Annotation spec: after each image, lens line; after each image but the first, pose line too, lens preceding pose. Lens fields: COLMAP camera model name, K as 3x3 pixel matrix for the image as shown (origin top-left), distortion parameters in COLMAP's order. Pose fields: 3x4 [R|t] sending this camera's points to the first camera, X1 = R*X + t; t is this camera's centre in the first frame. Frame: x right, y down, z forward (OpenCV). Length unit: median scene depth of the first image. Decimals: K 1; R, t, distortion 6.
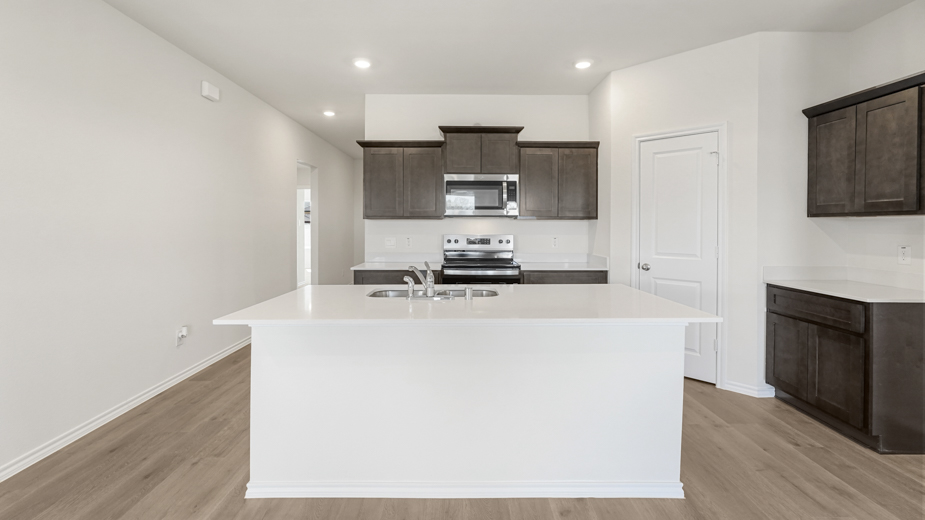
lens RADIAL K [[409.9, 0, 457.7], [0, 409.9, 228.6], [0, 0, 1]] dist [-0.000499, 0.000360]
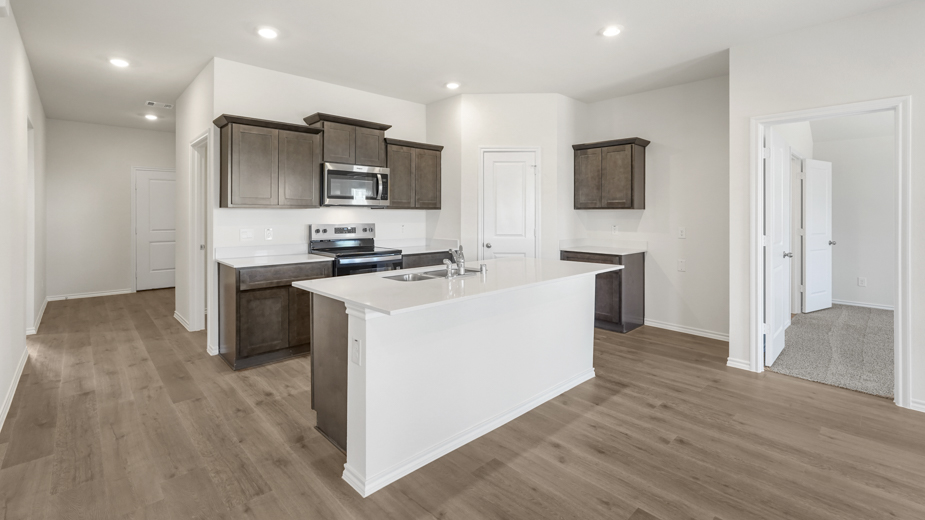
lens RADIAL K [[416.0, 0, 461.5], [0, 416.0, 212.6], [0, 0, 1]] dist [0.000204, 0.000364]
pose [[0.729115, 0.000835, 0.684391, -0.505376], [0.006282, 0.999949, -0.007912, -0.003677], [-0.684362, 0.010068, 0.729073, 0.058022]]
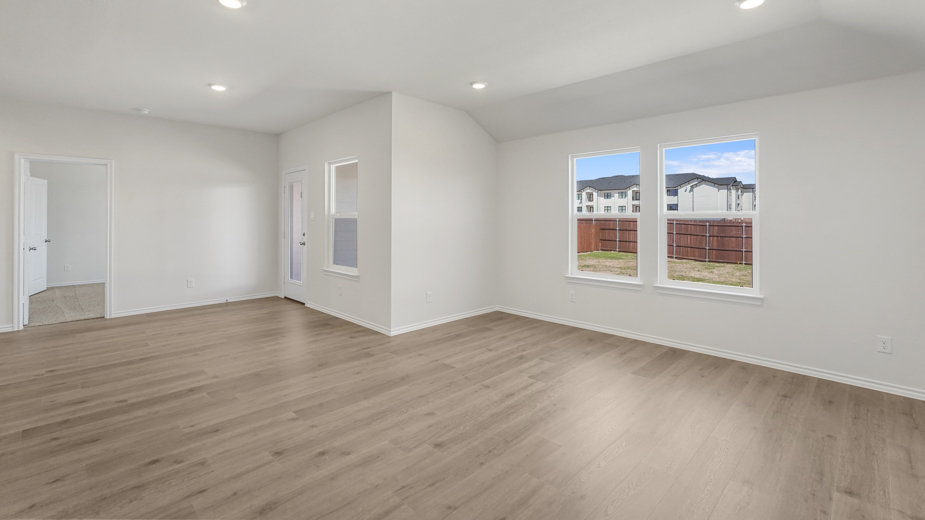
lens RADIAL K [[406.7, 0, 448.6], [0, 406.7, 218.5], [0, 0, 1]] dist [0.000816, 0.000463]
pose [[-0.680265, -0.003025, 0.732960, -1.262624], [0.005192, 0.999947, 0.008945, -0.012449], [-0.732948, 0.009890, -0.680213, 0.158561]]
